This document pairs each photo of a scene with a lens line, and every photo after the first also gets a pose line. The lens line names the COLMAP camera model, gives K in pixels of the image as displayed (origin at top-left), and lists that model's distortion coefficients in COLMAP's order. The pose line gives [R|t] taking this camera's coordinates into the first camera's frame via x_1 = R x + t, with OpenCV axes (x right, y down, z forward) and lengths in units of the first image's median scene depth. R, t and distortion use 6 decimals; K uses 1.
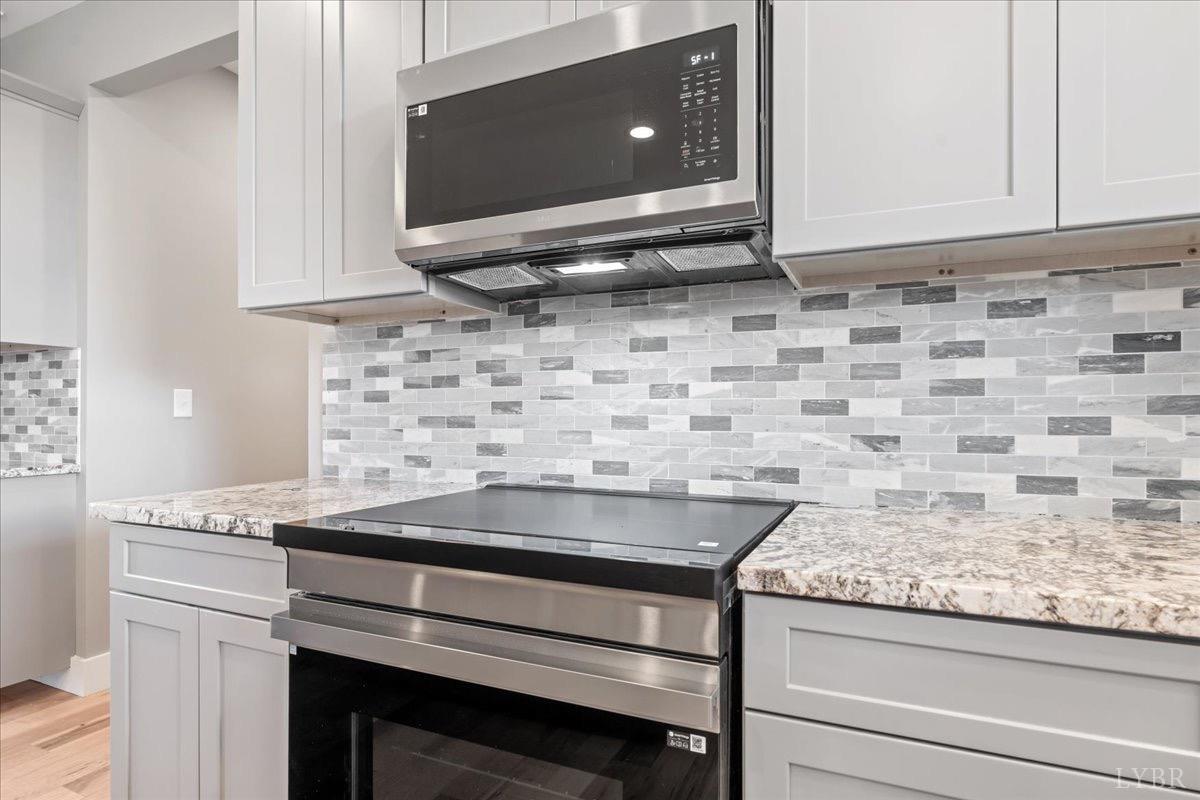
lens RADIAL K [[644.8, 0, 597.3], [0, 644.8, 414.8], [0, 0, 1]] dist [-0.002335, -0.000027]
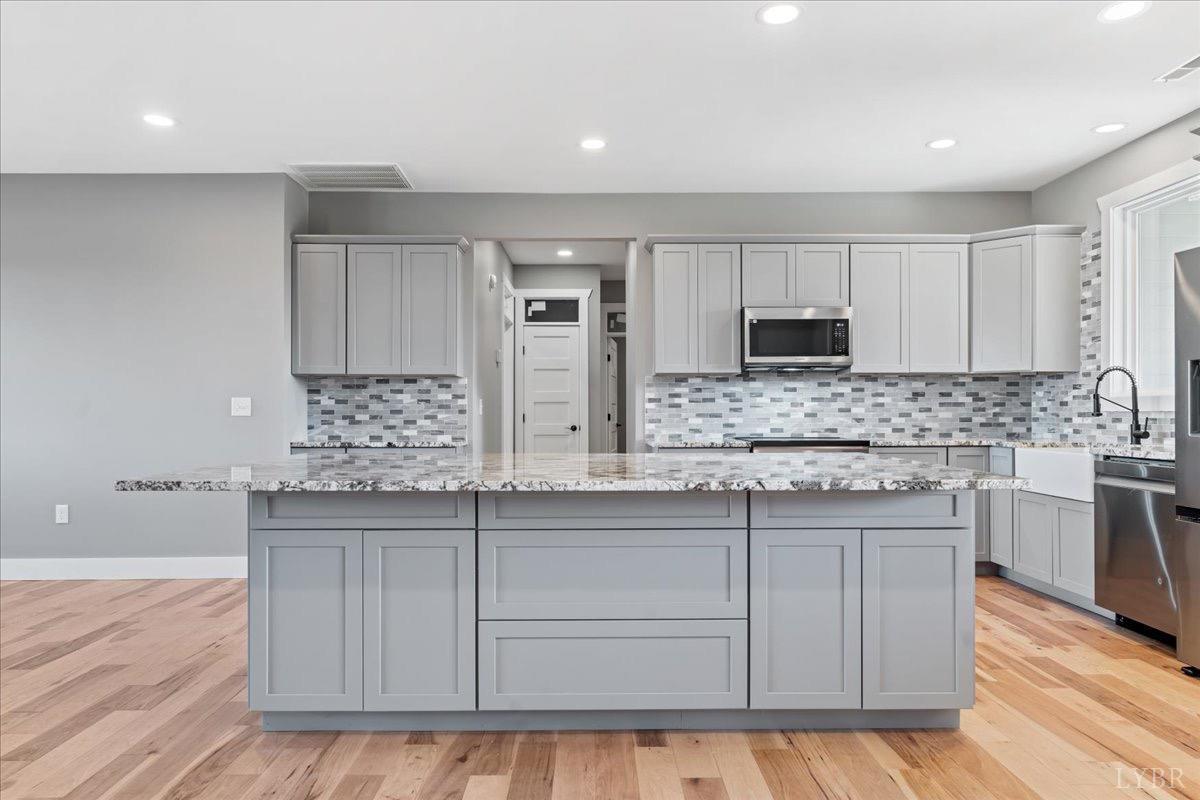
lens RADIAL K [[800.7, 0, 601.4], [0, 800.7, 408.0], [0, 0, 1]] dist [-0.001938, 0.001059]
pose [[0.904333, -0.000746, 0.426827, -2.102014], [0.003258, 0.999981, -0.005156, -0.004380], [-0.426815, 0.006053, 0.904319, -1.834006]]
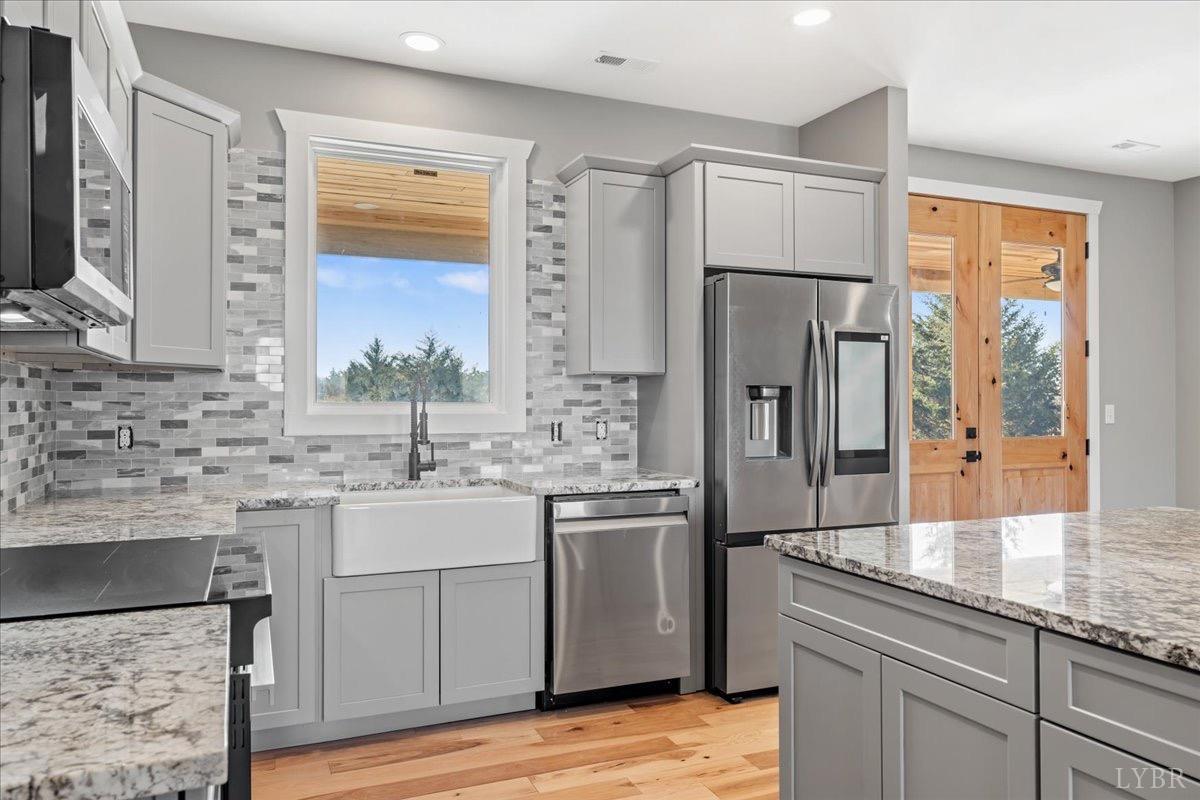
lens RADIAL K [[842.2, 0, 600.0], [0, 842.2, 400.0], [0, 0, 1]] dist [0.002681, 0.000799]
pose [[-0.735089, 0.002672, 0.677965, -1.116864], [-0.000162, 0.999992, -0.004117, -0.079659], [-0.677971, -0.003136, -0.735082, 1.013883]]
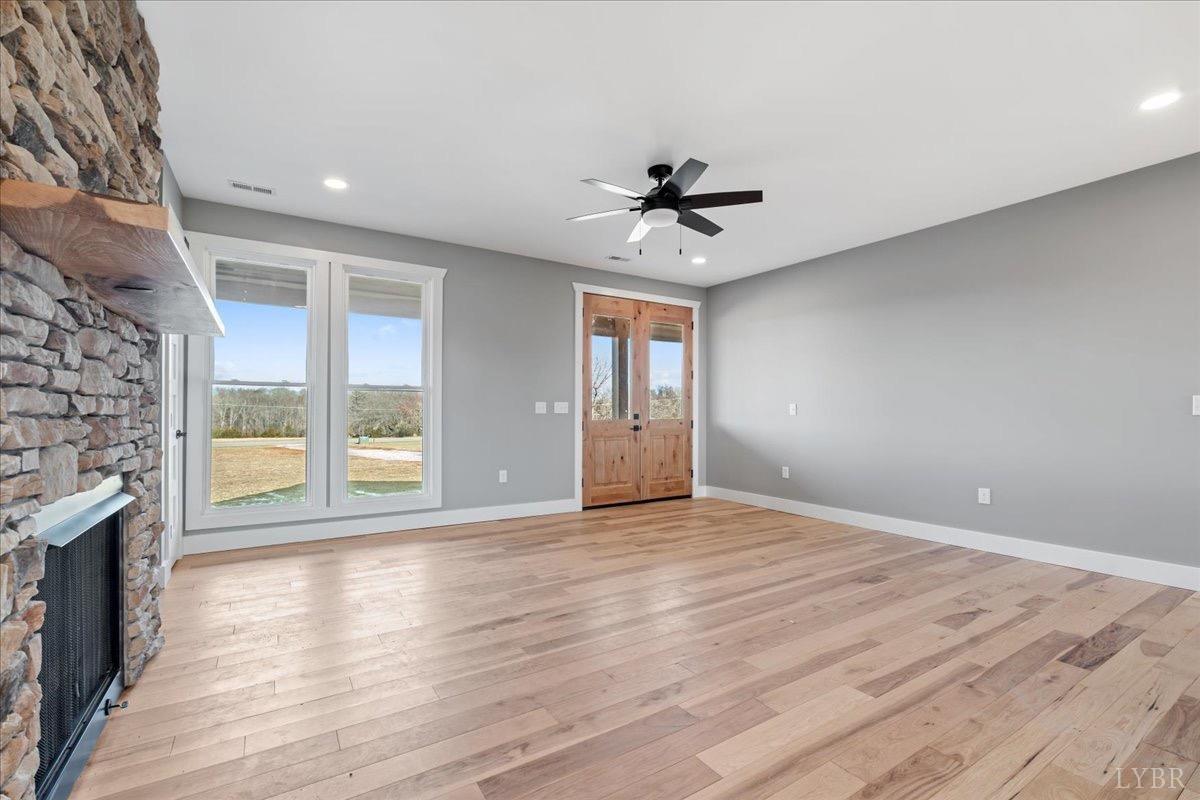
lens RADIAL K [[525.6, 0, 599.4], [0, 525.6, 409.1], [0, 0, 1]] dist [-0.003413, -0.000361]
pose [[0.838949, -0.004371, -0.544193, -2.838626], [0.000641, 0.999975, -0.007044, -0.002273], [0.544210, 0.005561, 0.838931, -1.155594]]
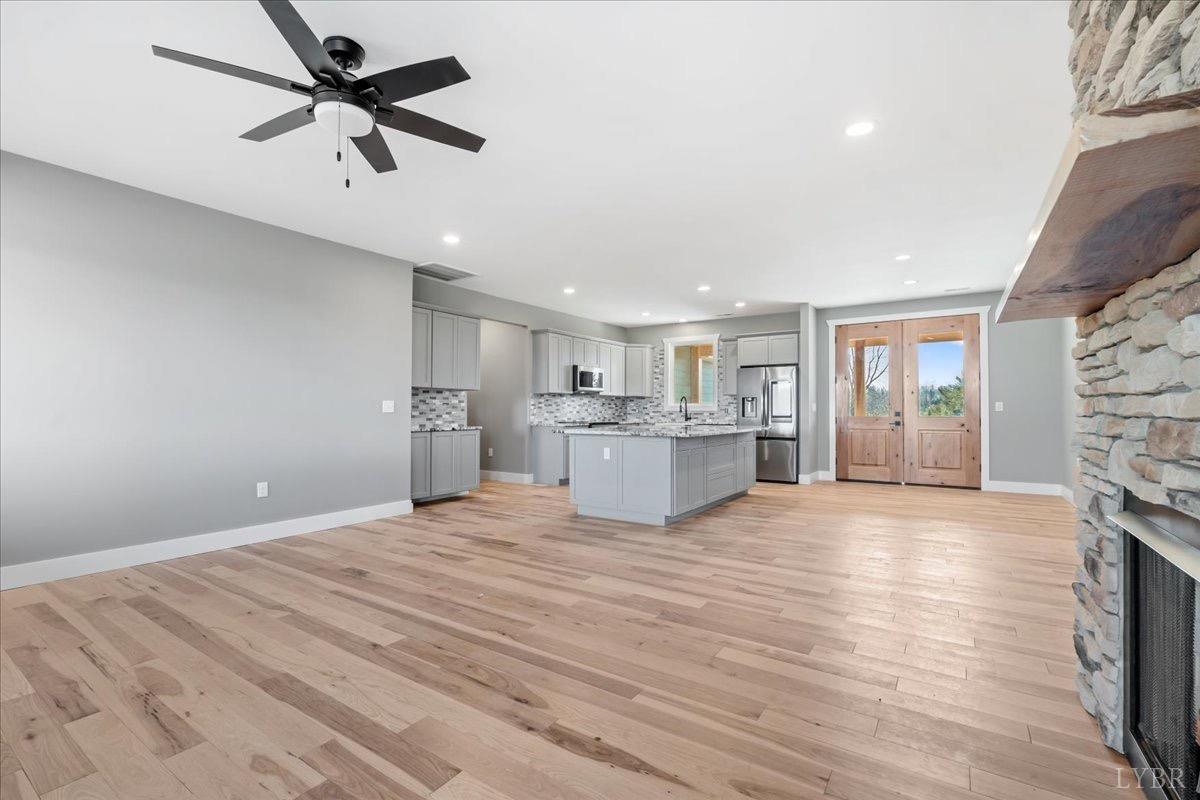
lens RADIAL K [[525.6, 0, 599.4], [0, 525.6, 409.1], [0, 0, 1]] dist [-0.003413, -0.000361]
pose [[0.164524, 0.001755, 0.986371, -4.937398], [-0.000774, 0.999998, -0.001650, -0.009808], [-0.986373, -0.000492, 0.164525, -0.205701]]
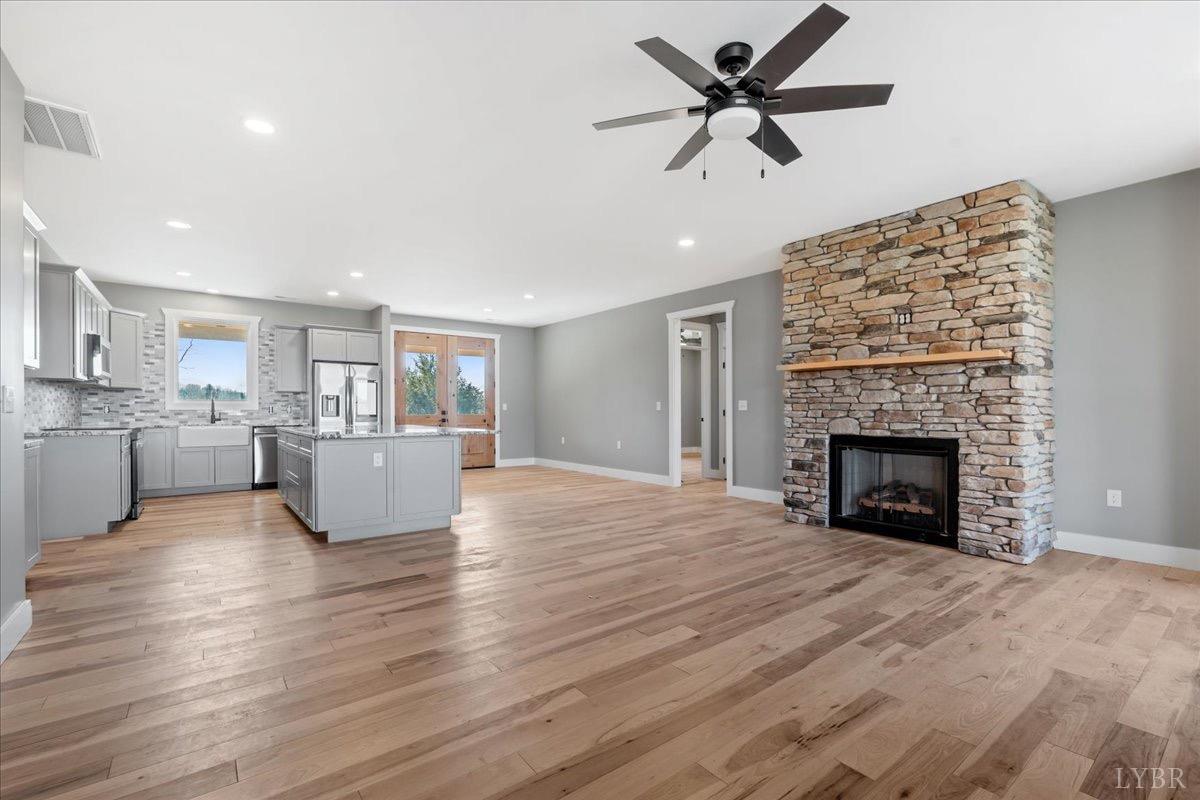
lens RADIAL K [[526.2, 0, 600.9], [0, 526.2, 417.0], [0, 0, 1]] dist [-0.002123, -0.000441]
pose [[-0.882009, -0.006699, 0.471184, -4.077466], [-0.001360, 0.999931, 0.011671, 0.002418], [-0.471230, 0.009653, -0.881958, 2.038660]]
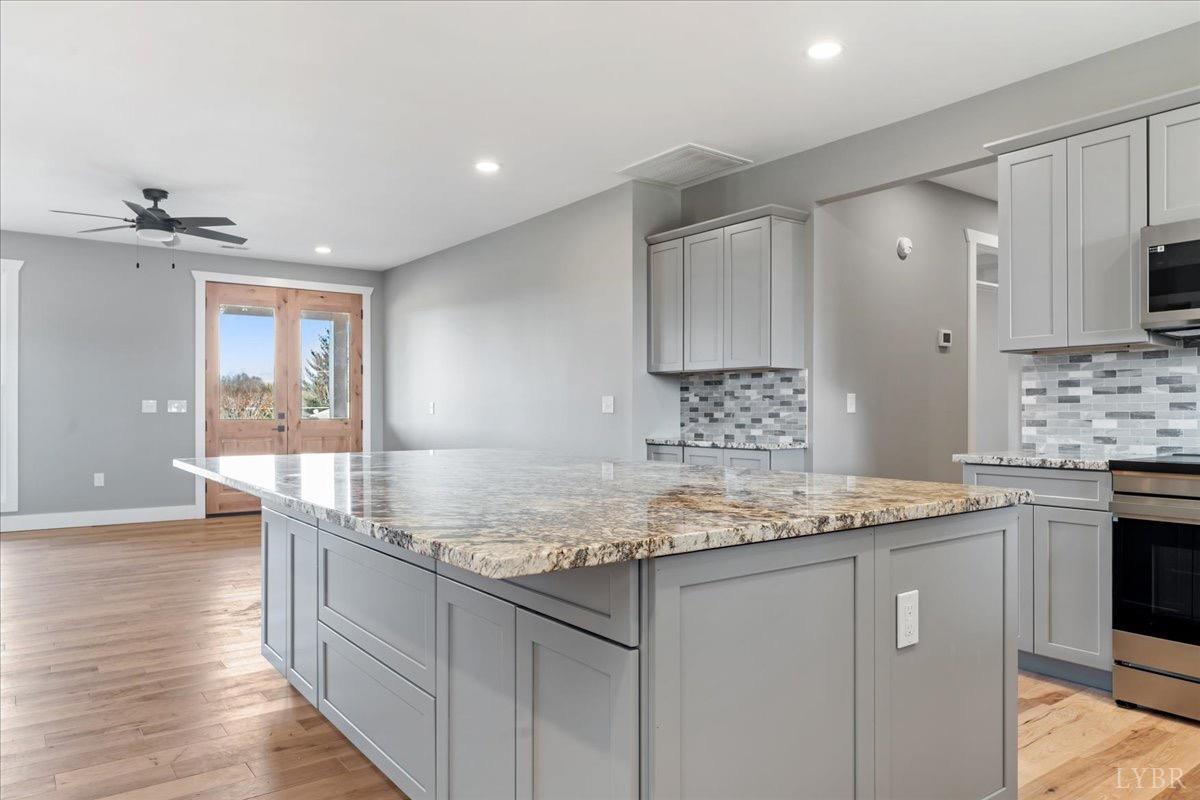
lens RADIAL K [[800.7, 0, 601.4], [0, 800.7, 408.0], [0, 0, 1]] dist [-0.001938, 0.001059]
pose [[0.875522, -0.003575, -0.483165, -0.436732], [0.001527, 0.999988, -0.004631, 0.000156], [0.483176, 0.003317, 0.875517, -1.396908]]
